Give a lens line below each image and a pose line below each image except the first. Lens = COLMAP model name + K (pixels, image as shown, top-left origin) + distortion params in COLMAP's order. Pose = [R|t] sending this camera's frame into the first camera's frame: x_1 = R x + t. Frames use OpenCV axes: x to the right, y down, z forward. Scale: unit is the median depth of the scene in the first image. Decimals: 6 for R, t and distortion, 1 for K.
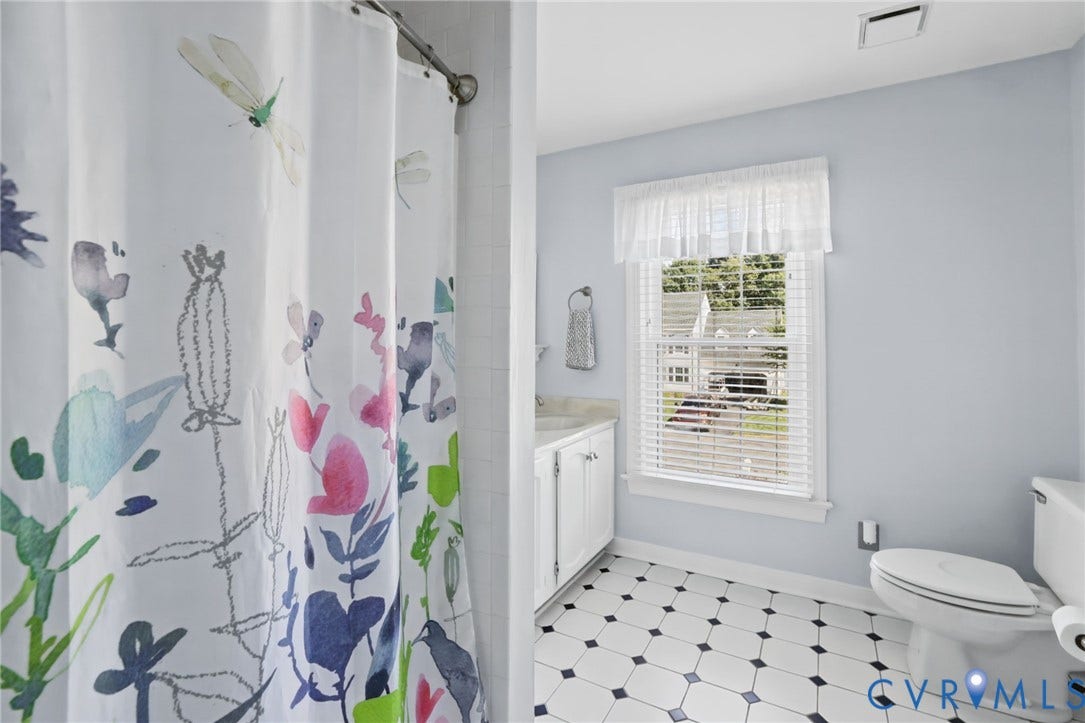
lens RADIAL K [[485.7, 0, 543.4], [0, 485.7, 357.7], [0, 0, 1]] dist [-0.013791, 0.000518]
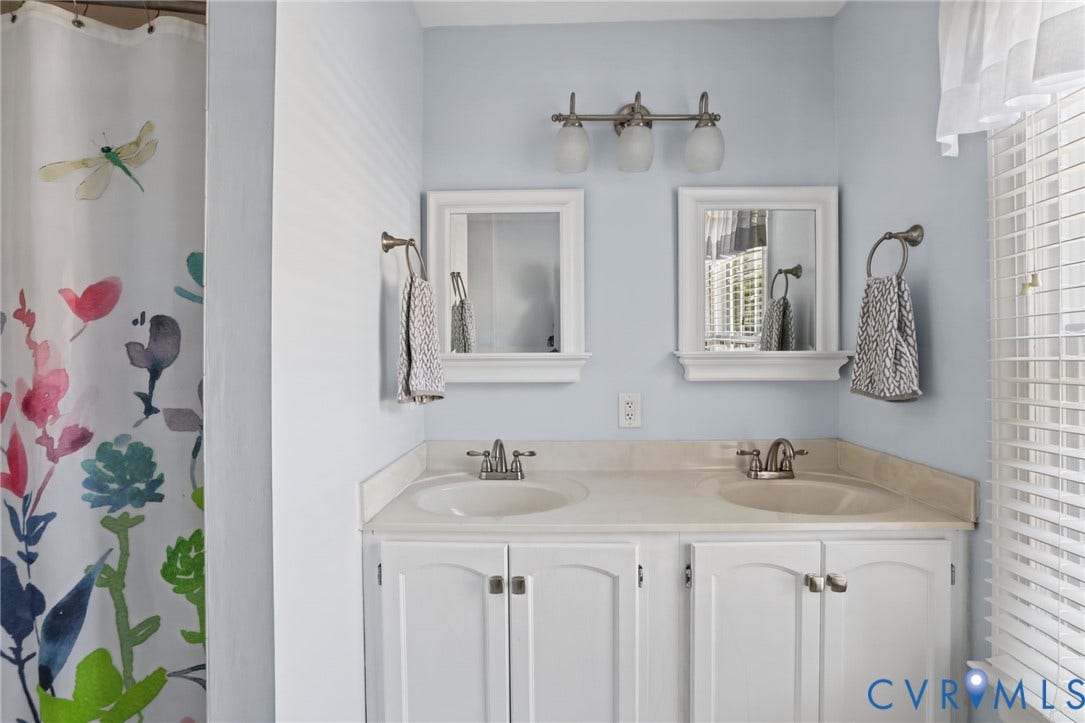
lens RADIAL K [[477.0, 0, 539.9], [0, 477.0, 366.7], [0, 0, 1]] dist [-0.016380, 0.000830]
pose [[0.471337, 0.006263, -0.881931, 0.861366], [-0.025428, 0.999656, -0.006491, 0.008106], [0.881586, 0.025485, 0.471334, 1.241560]]
